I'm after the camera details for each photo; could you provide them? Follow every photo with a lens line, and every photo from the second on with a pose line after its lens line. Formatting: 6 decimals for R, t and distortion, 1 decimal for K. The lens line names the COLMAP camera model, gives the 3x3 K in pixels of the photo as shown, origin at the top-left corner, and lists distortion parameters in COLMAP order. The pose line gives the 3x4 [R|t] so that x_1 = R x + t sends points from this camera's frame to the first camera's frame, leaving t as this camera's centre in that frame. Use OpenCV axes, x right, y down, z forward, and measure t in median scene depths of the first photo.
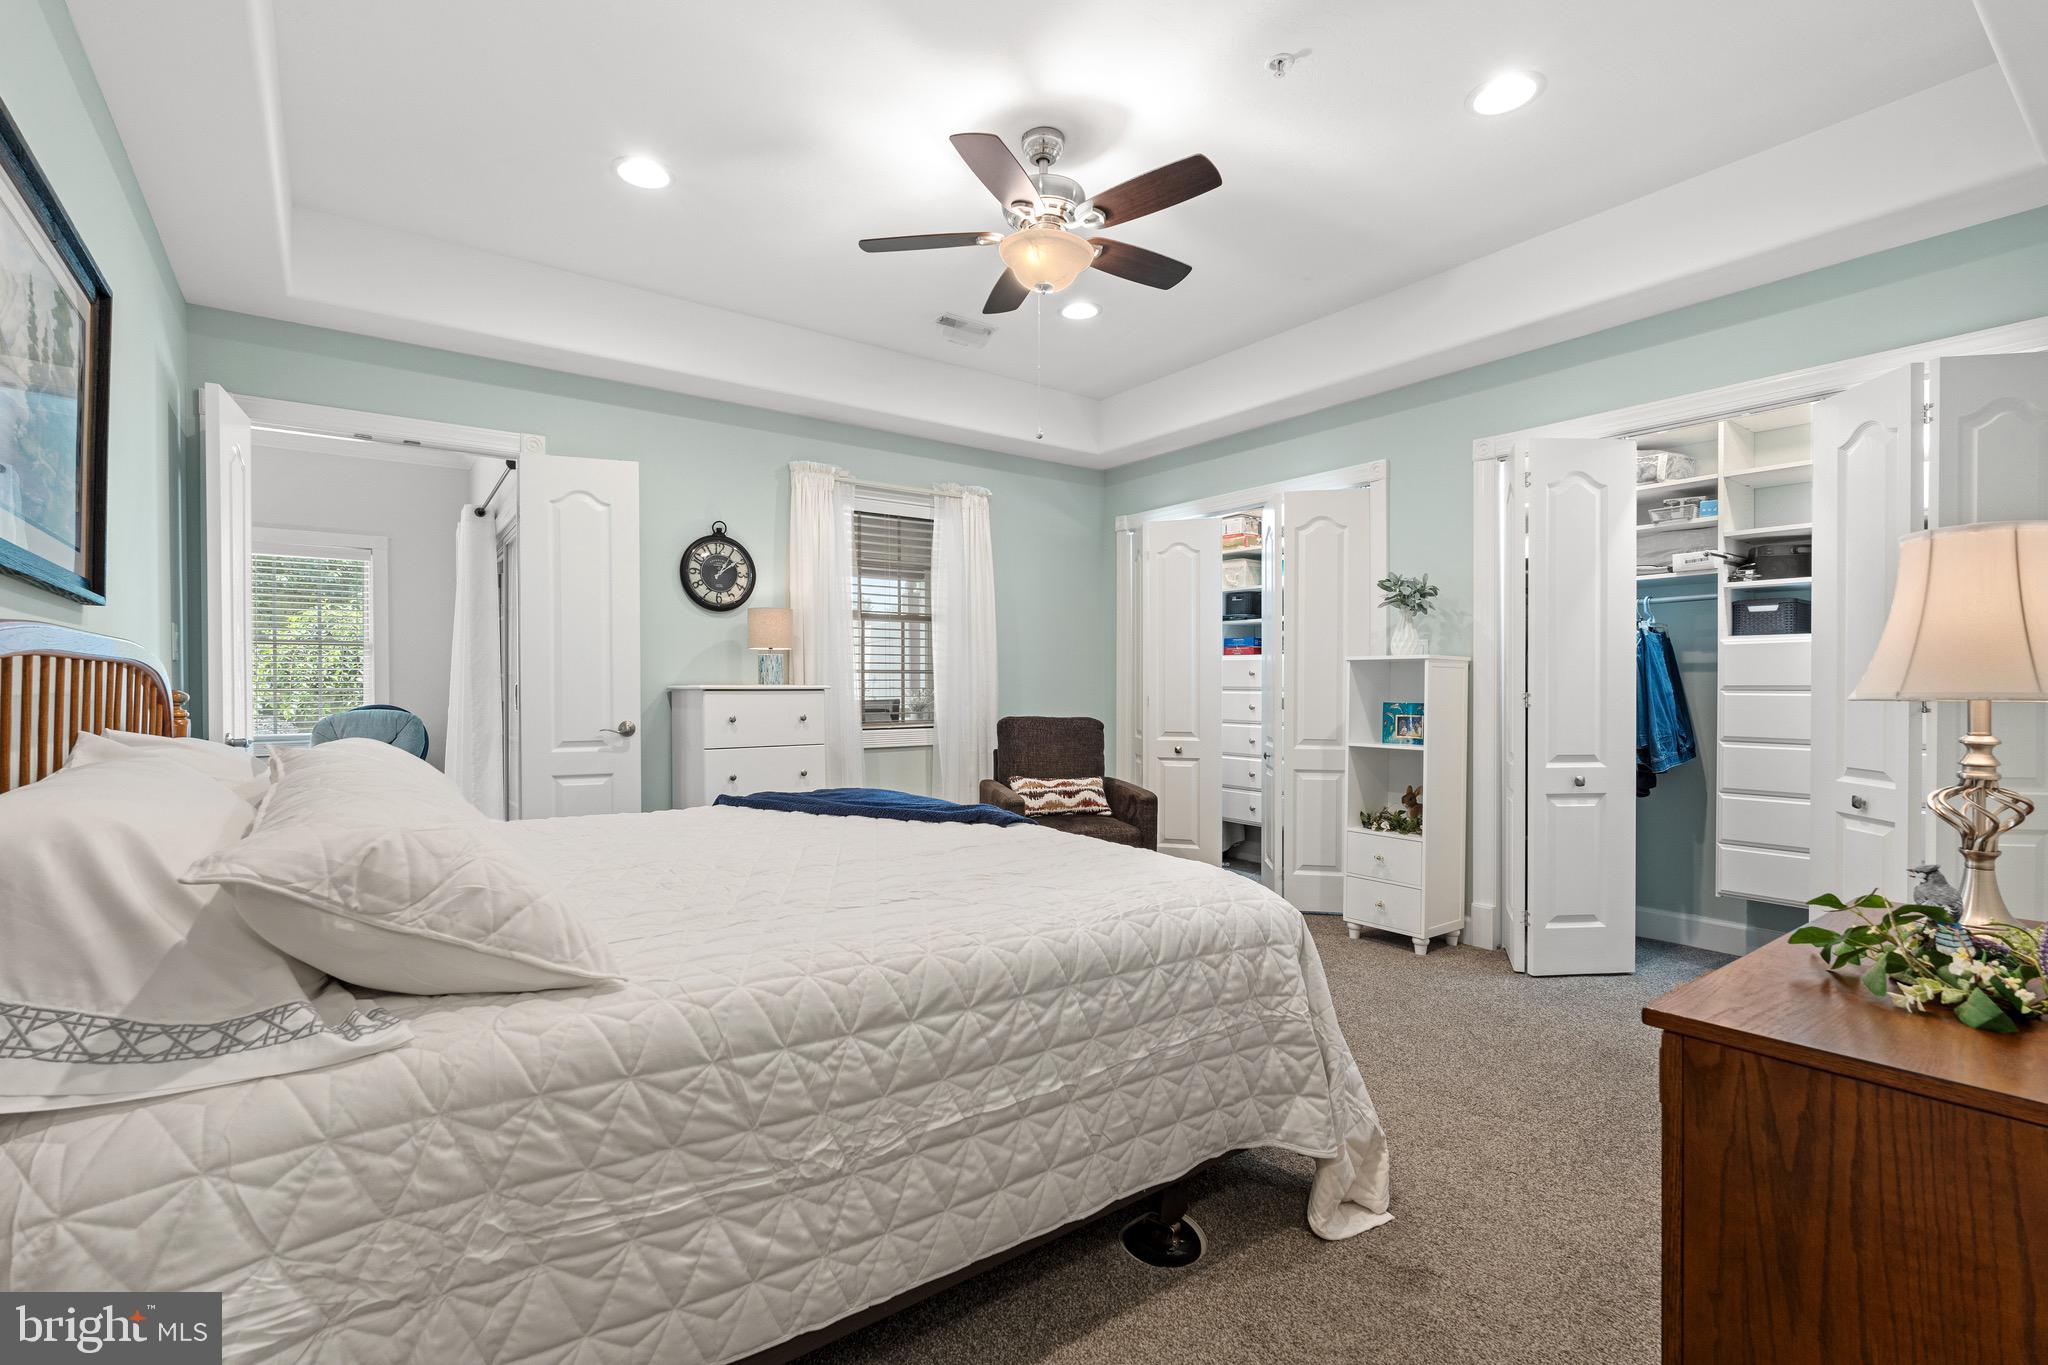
lens RADIAL K [[933.7, 0, 1022.7], [0, 933.7, 688.8], [0, 0, 1]] dist [-0.002000, 0.000305]
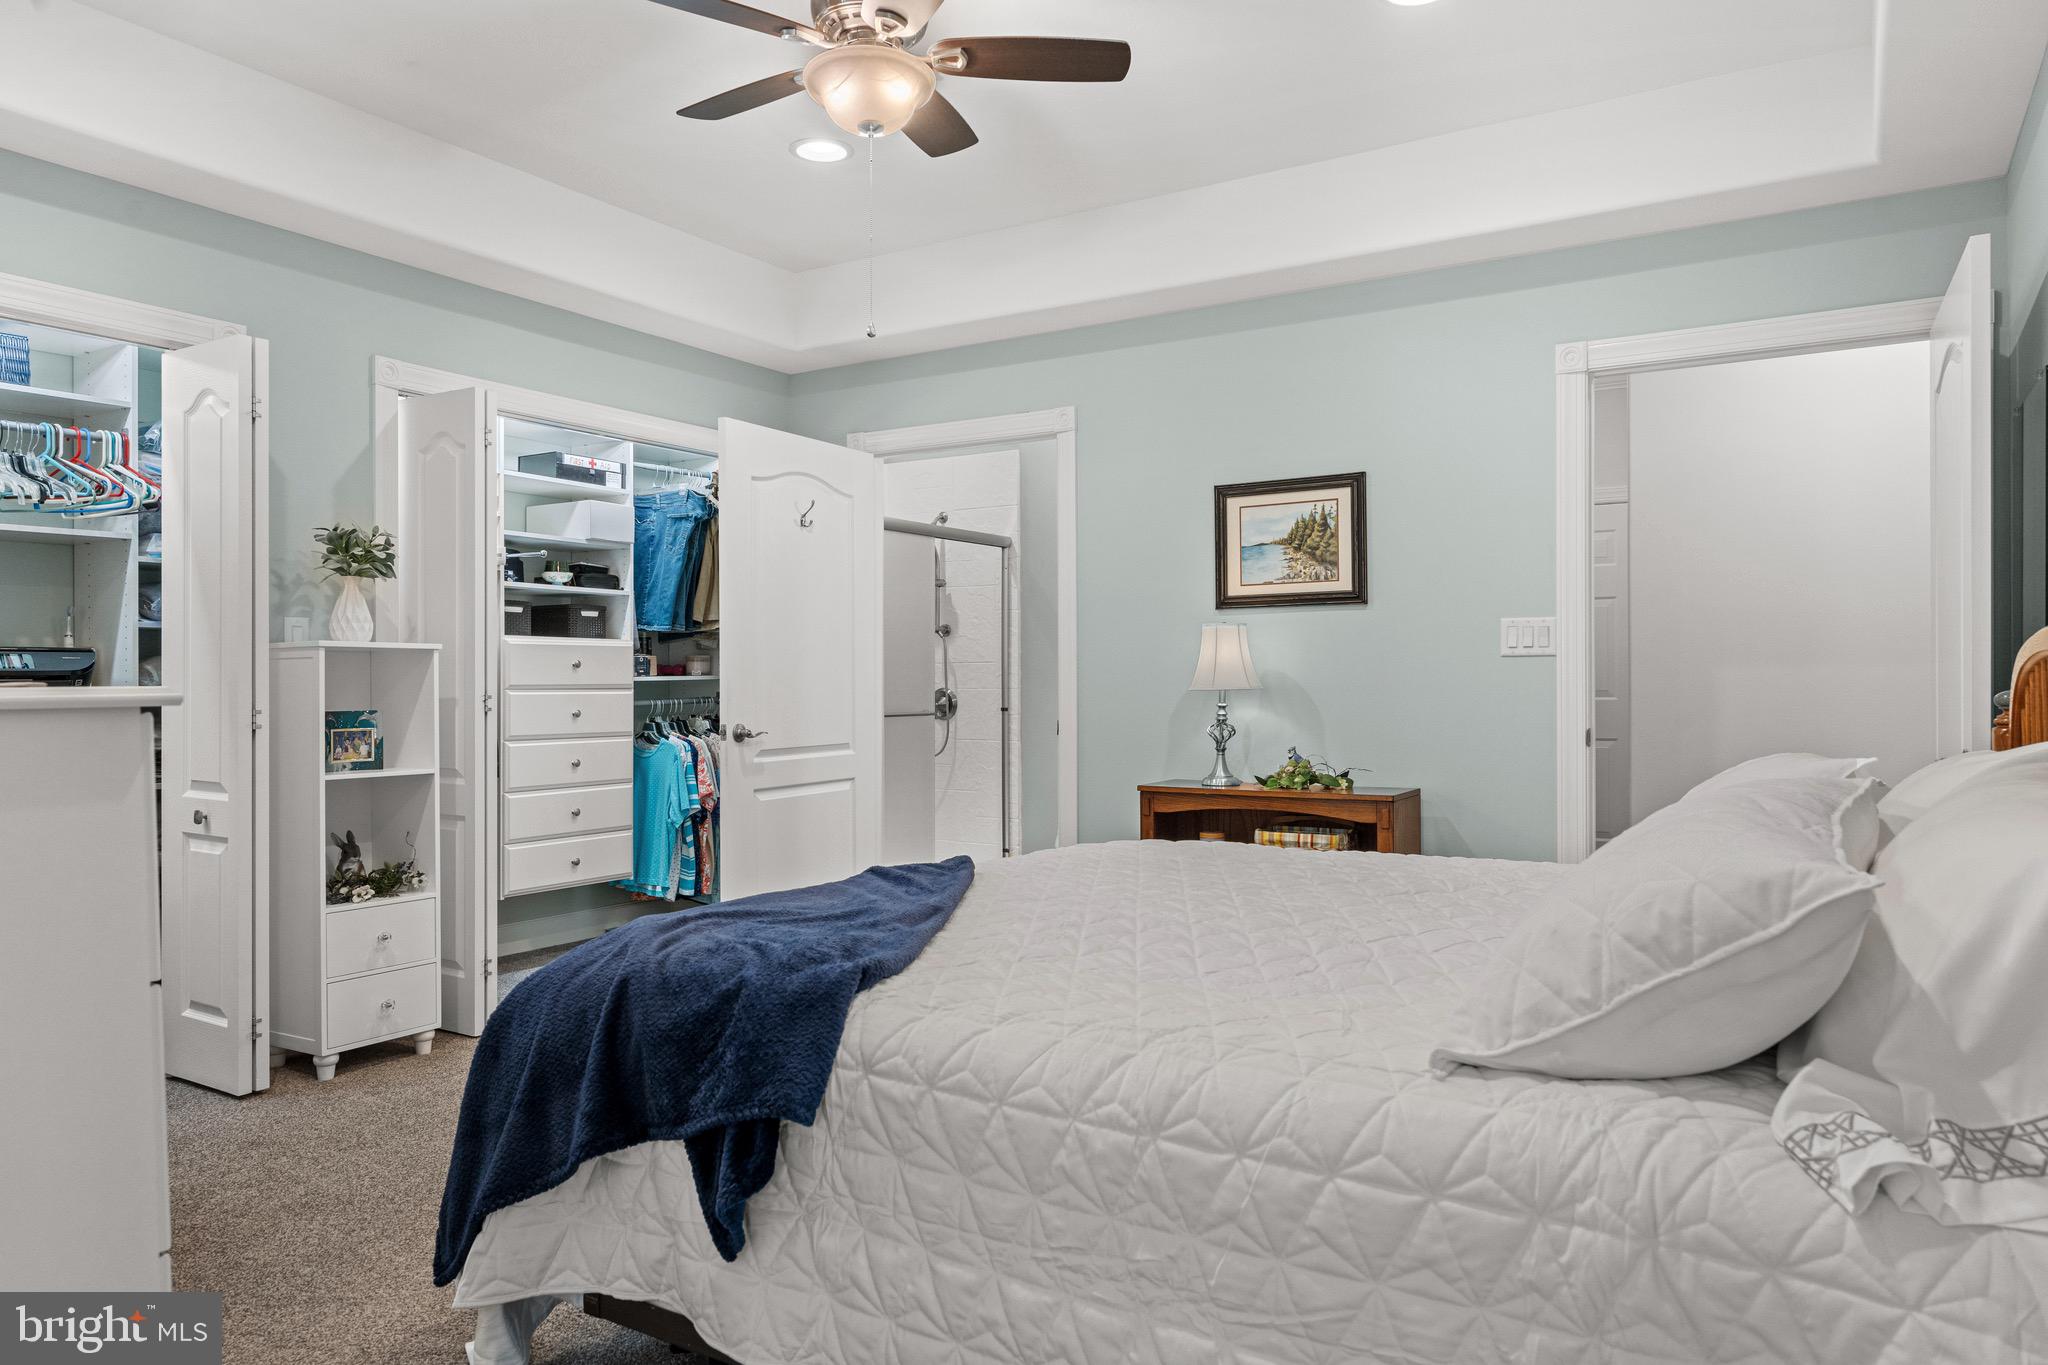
lens RADIAL K [[1334.5, 0, 1022.5], [0, 1334.5, 685.9], [0, 0, 1]] dist [-0.001566, -0.000279]
pose [[-0.361831, 0.000905, 0.932243, -0.349882], [0.006968, 0.999974, 0.001734, -0.000791], [-0.932218, 0.007123, -0.361828, 0.459004]]
